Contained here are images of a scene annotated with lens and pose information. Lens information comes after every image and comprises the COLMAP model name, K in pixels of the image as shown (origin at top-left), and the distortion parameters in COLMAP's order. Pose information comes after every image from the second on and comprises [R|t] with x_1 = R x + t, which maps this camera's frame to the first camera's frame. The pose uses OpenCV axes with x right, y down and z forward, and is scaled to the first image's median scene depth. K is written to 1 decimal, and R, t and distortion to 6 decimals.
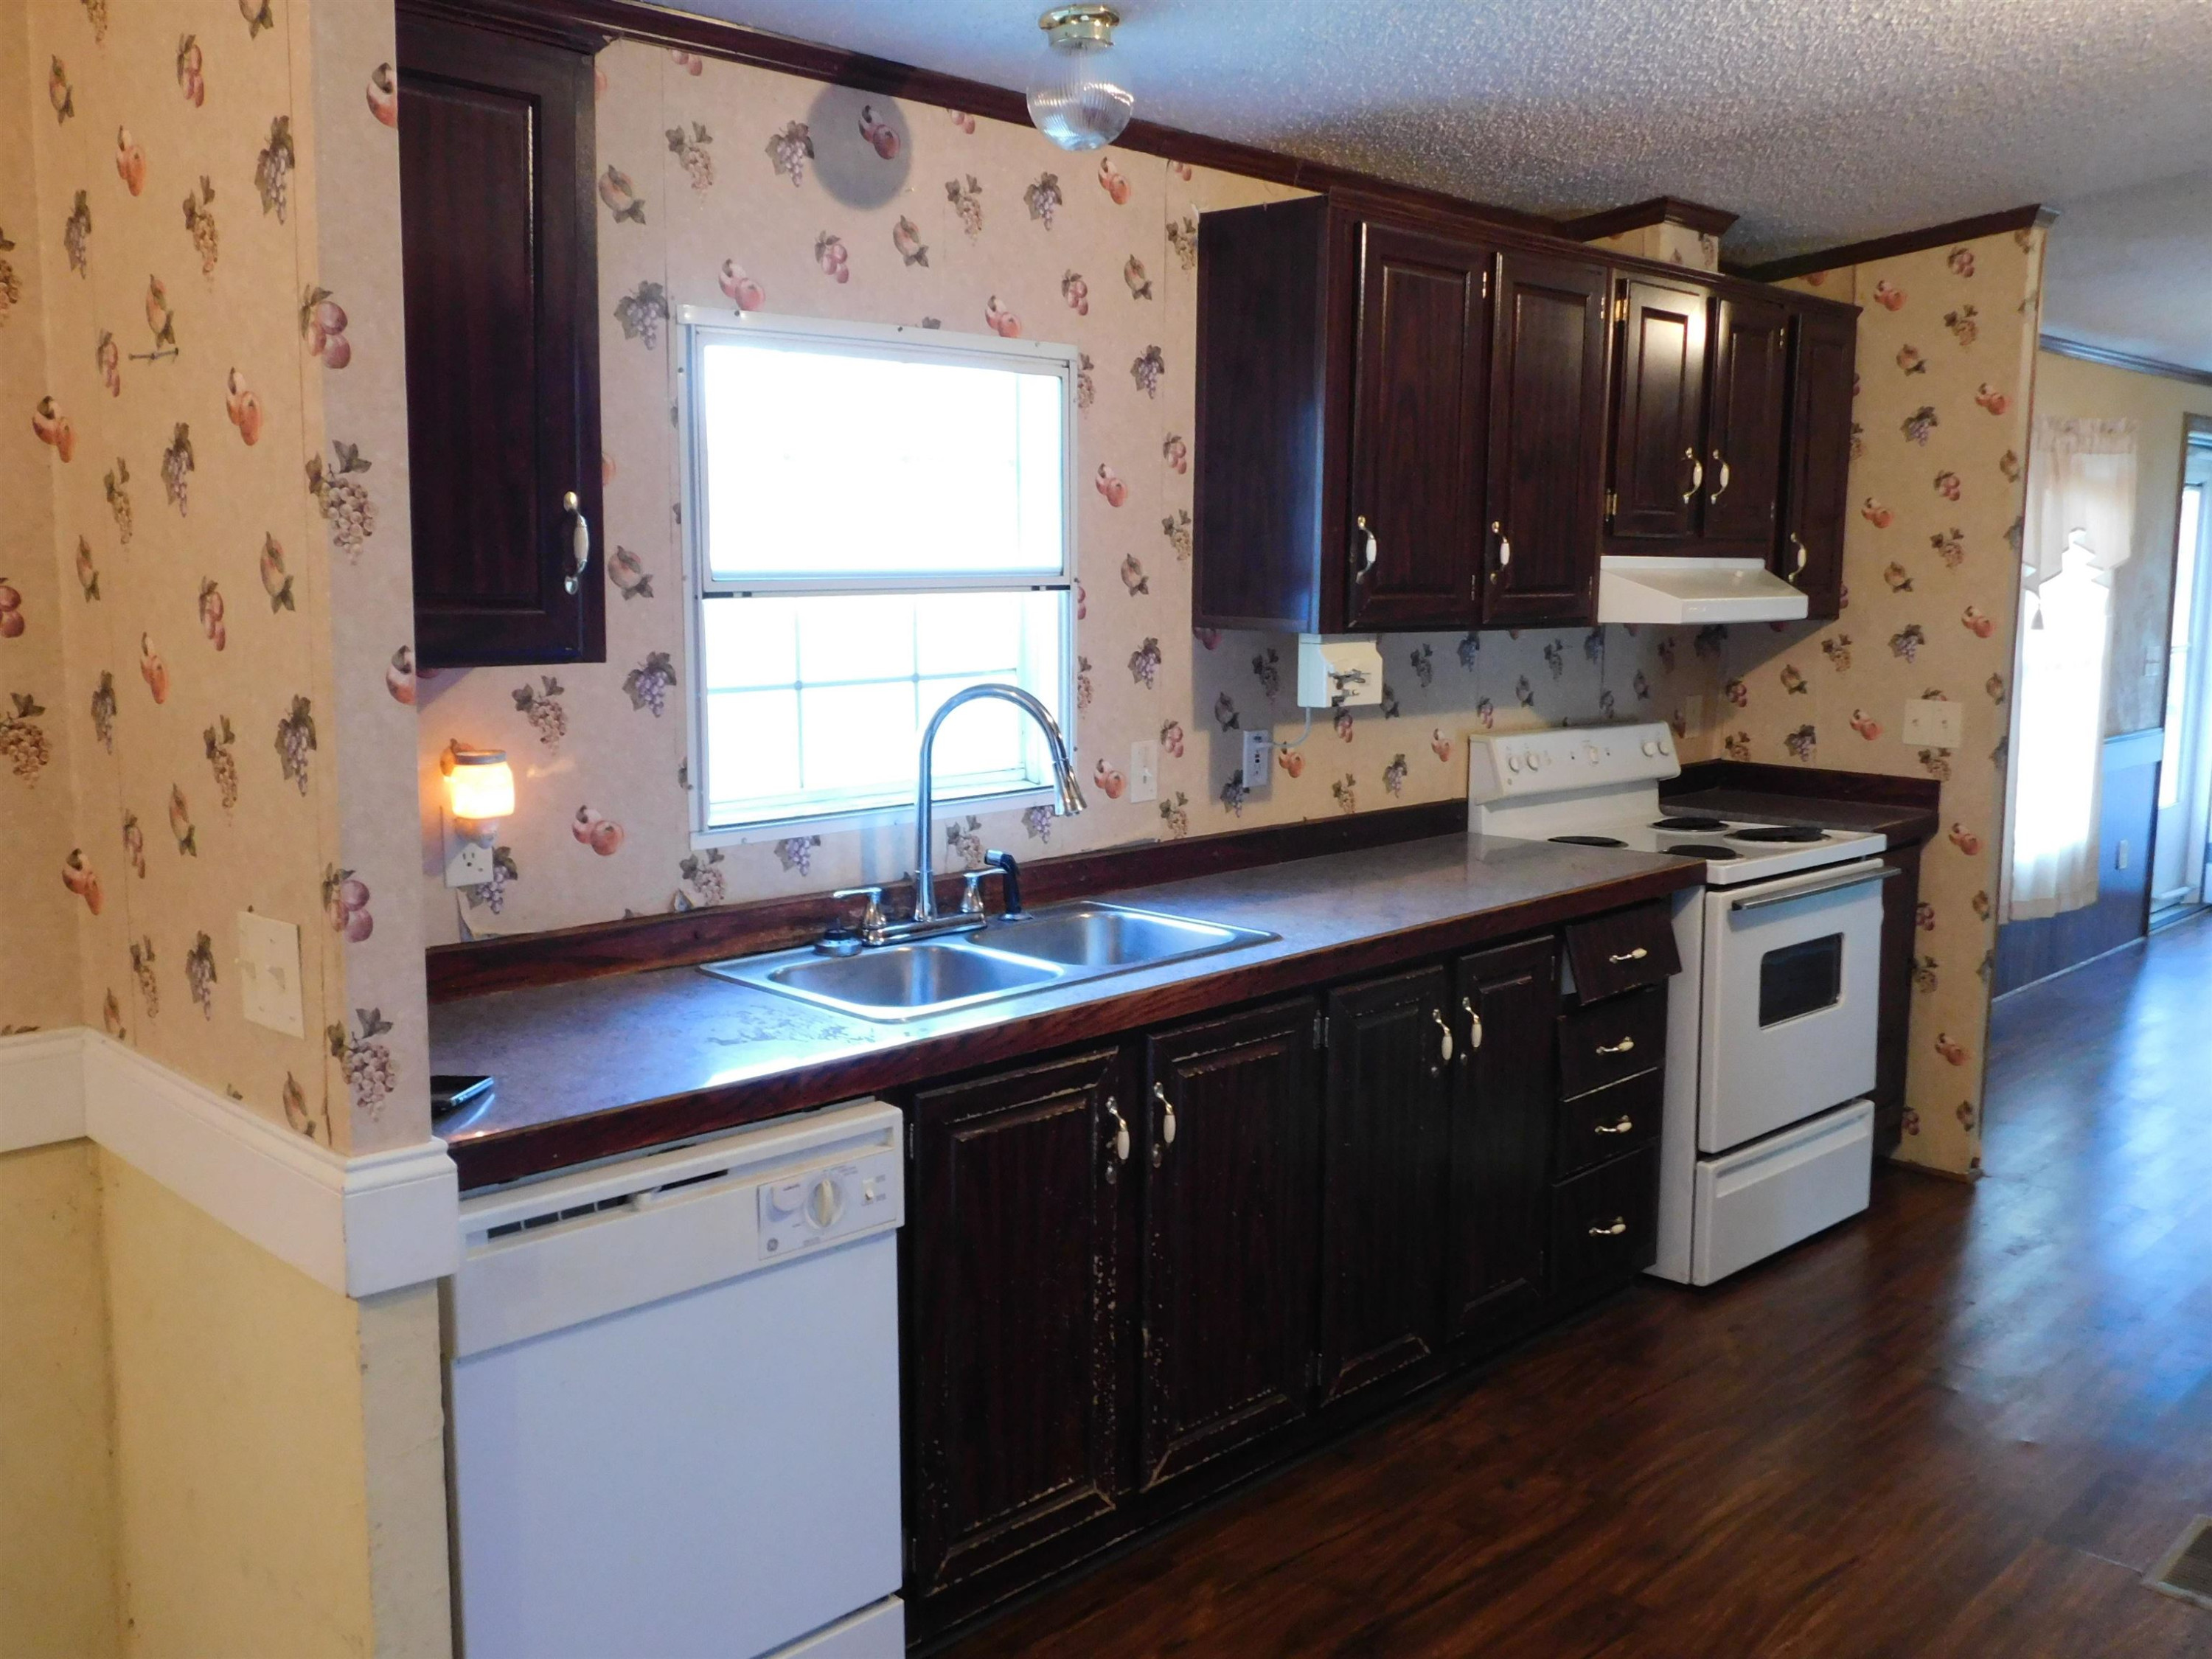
lens RADIAL K [[1885.1, 0, 1114.3], [0, 1885.1, 807.9], [0, 0, 1]] dist [-0.030589, -0.007604]
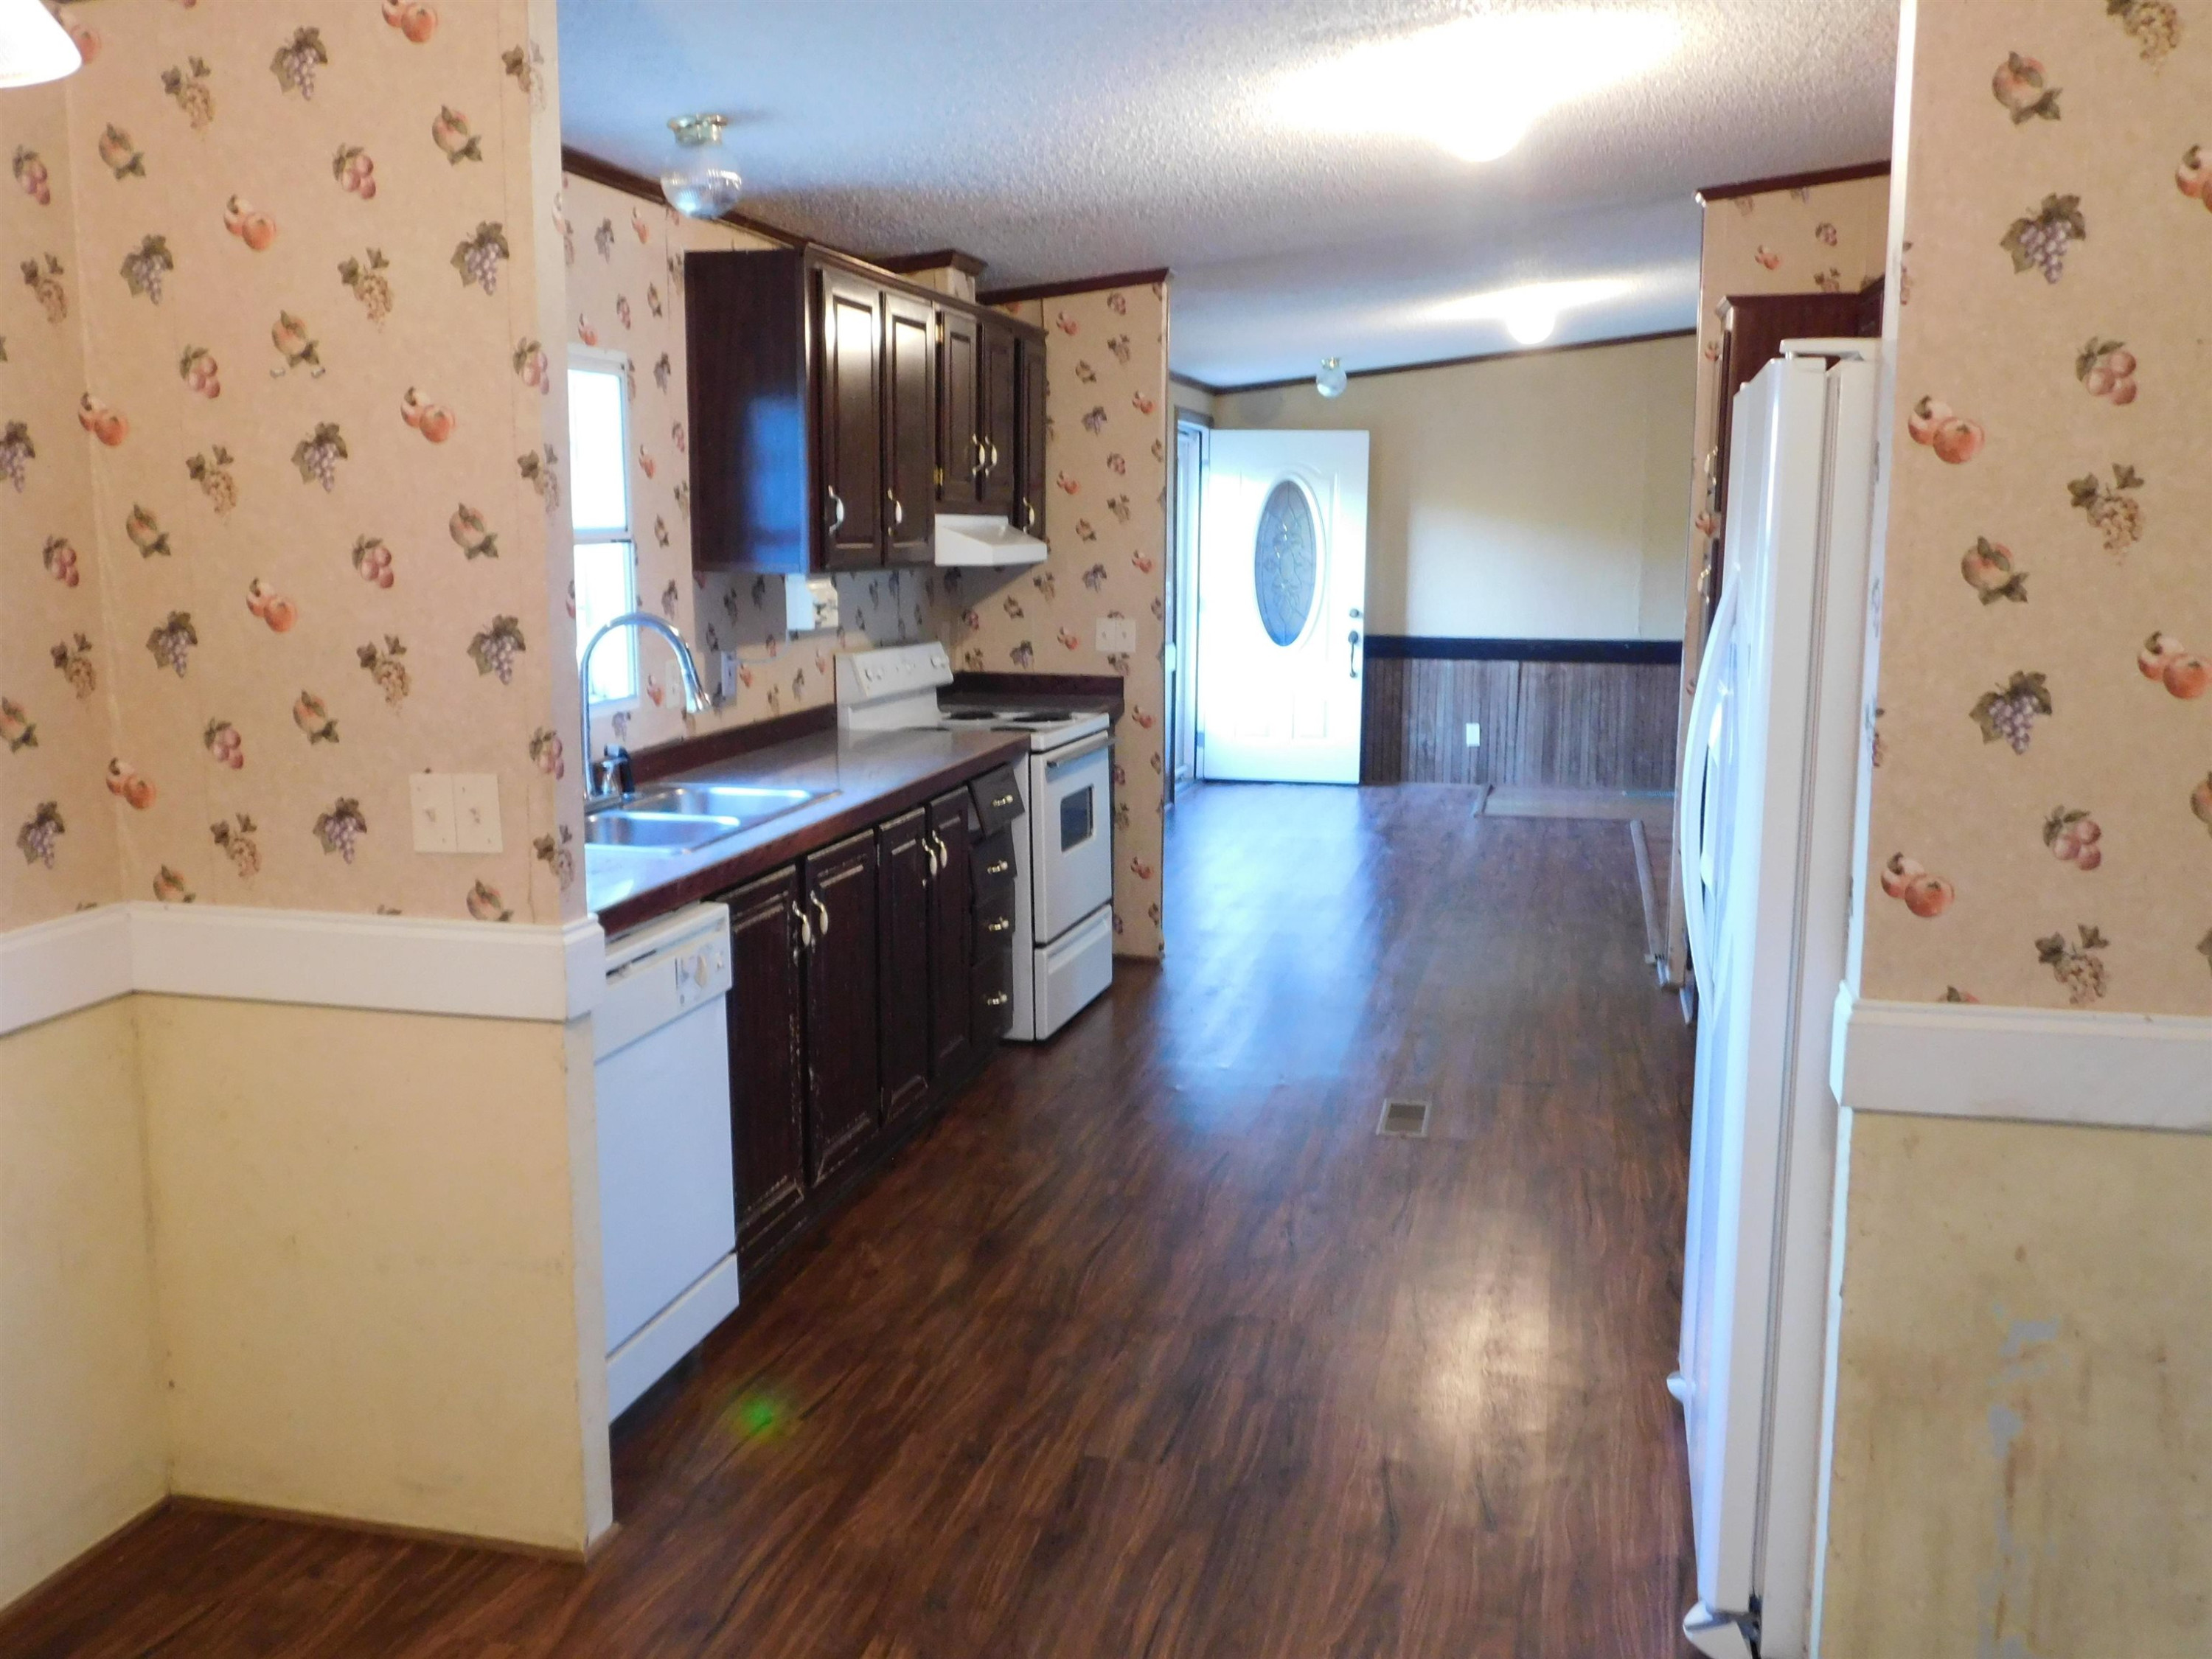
lens RADIAL K [[1951.3, 0, 1106.0], [0, 1951.3, 829.5], [0, 0, 1]] dist [-0.062666, -0.003378]
pose [[0.841342, -0.083348, 0.534038, -0.403468], [0.067436, 0.996506, 0.049284, 0.030110], [-0.536280, -0.005451, 0.844023, -0.247897]]
